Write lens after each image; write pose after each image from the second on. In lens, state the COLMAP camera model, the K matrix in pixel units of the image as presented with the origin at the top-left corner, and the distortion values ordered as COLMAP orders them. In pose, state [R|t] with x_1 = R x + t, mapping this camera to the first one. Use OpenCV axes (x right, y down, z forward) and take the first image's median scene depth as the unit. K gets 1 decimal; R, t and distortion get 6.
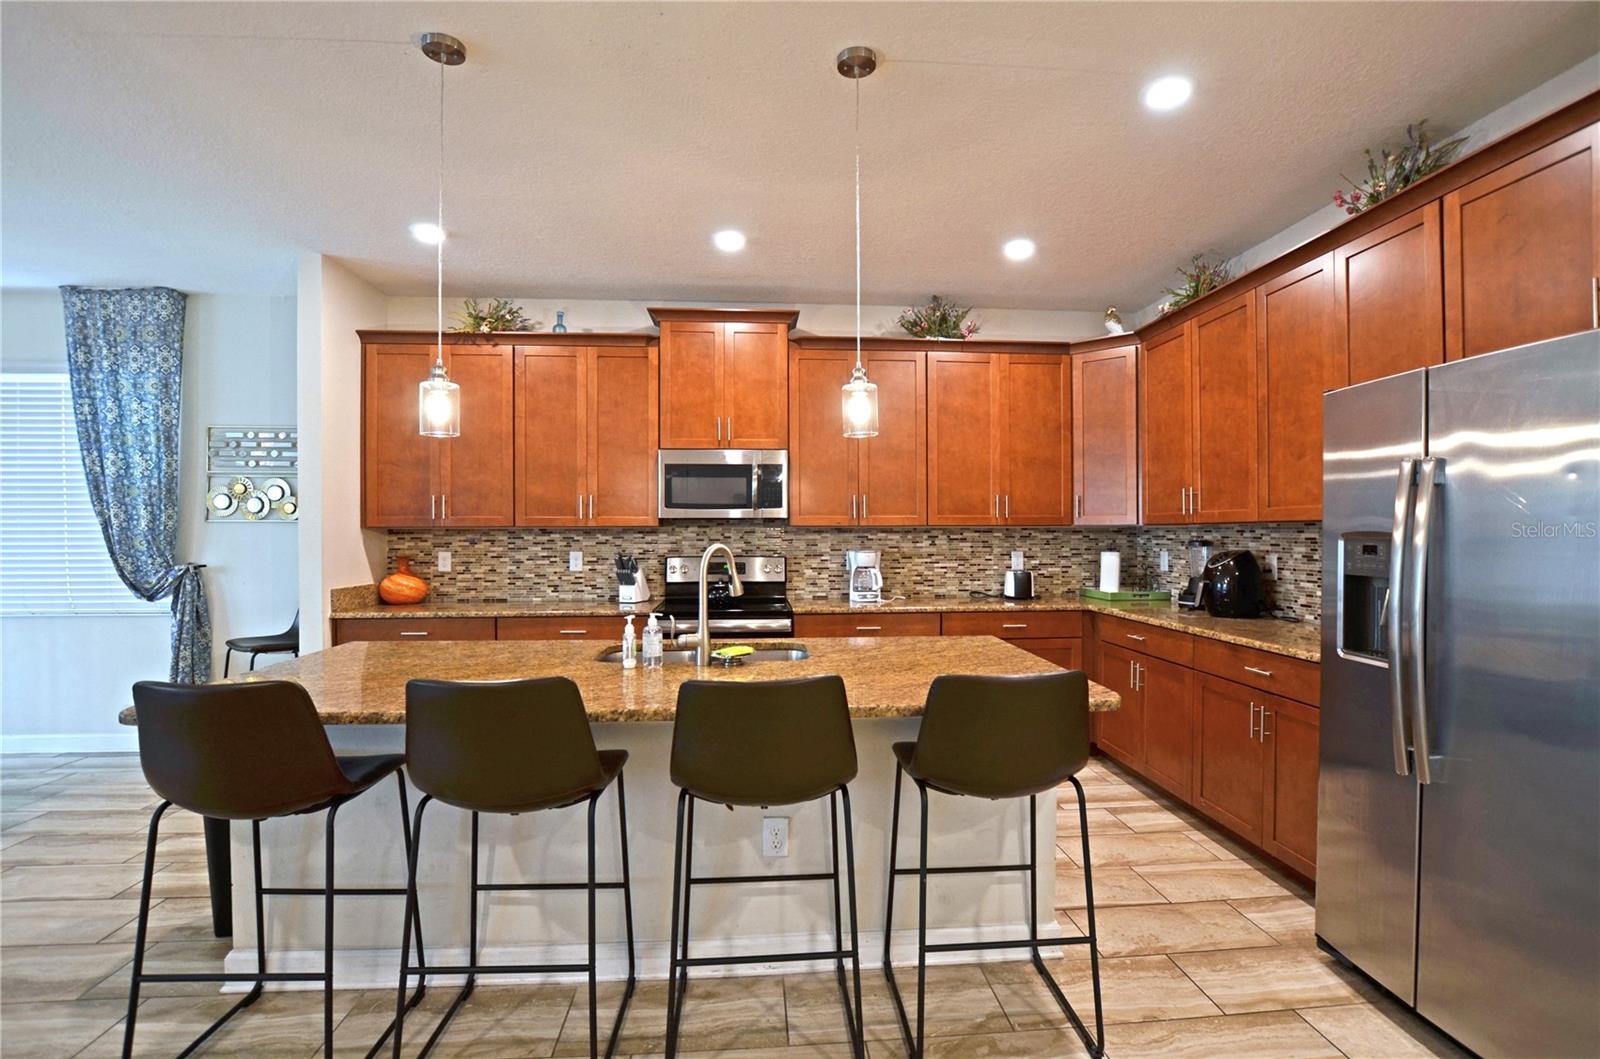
lens RADIAL K [[738.7, 0, 808.0], [0, 738.7, 536.1], [0, 0, 1]] dist [-0.034074, 0.005773]
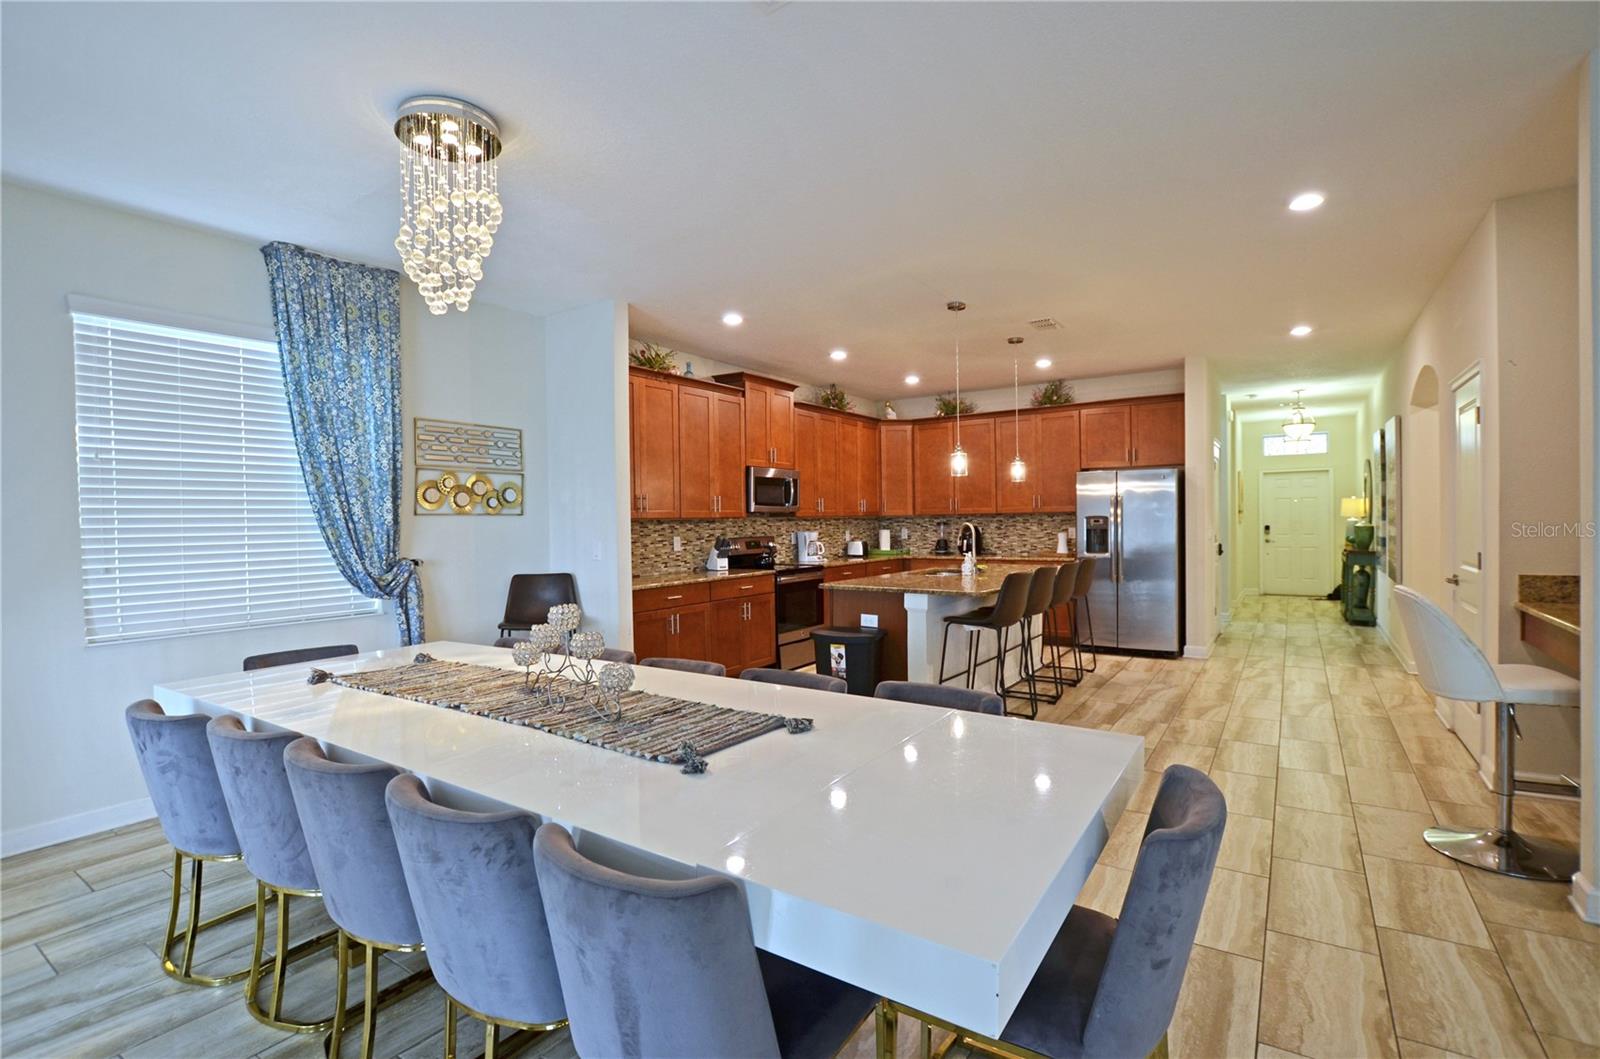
lens RADIAL K [[738.7, 0, 808.4], [0, 738.7, 535.3], [0, 0, 1]] dist [-0.034074, 0.005773]
pose [[0.620927, -0.024444, 0.783487, -1.300402], [0.019252, 0.999688, 0.015931, 0.001621], [-0.783632, 0.005191, 0.621203, -0.036485]]
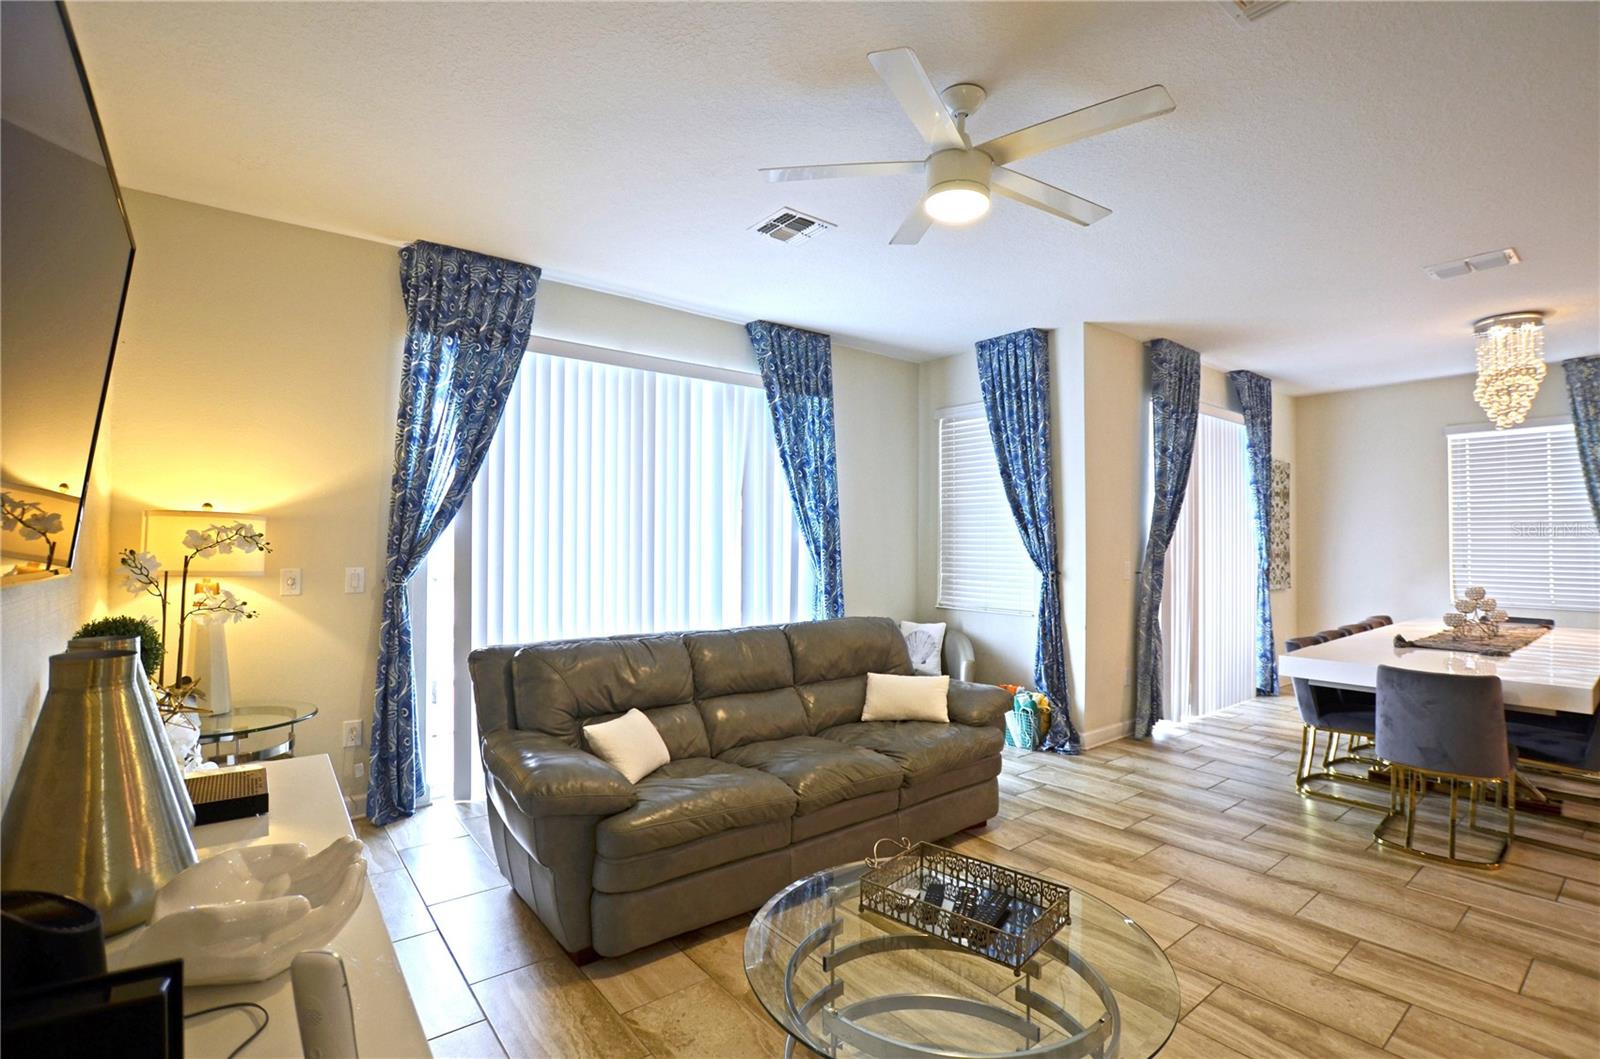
lens RADIAL K [[738.7, 0, 804.4], [0, 738.7, 532.1], [0, 0, 1]] dist [-0.034074, 0.005773]
pose [[0.554894, -0.005662, -0.831902, -0.707733], [-0.011994, 0.999818, -0.014806, 0.005674], [0.831835, 0.018193, 0.554725, -0.874454]]
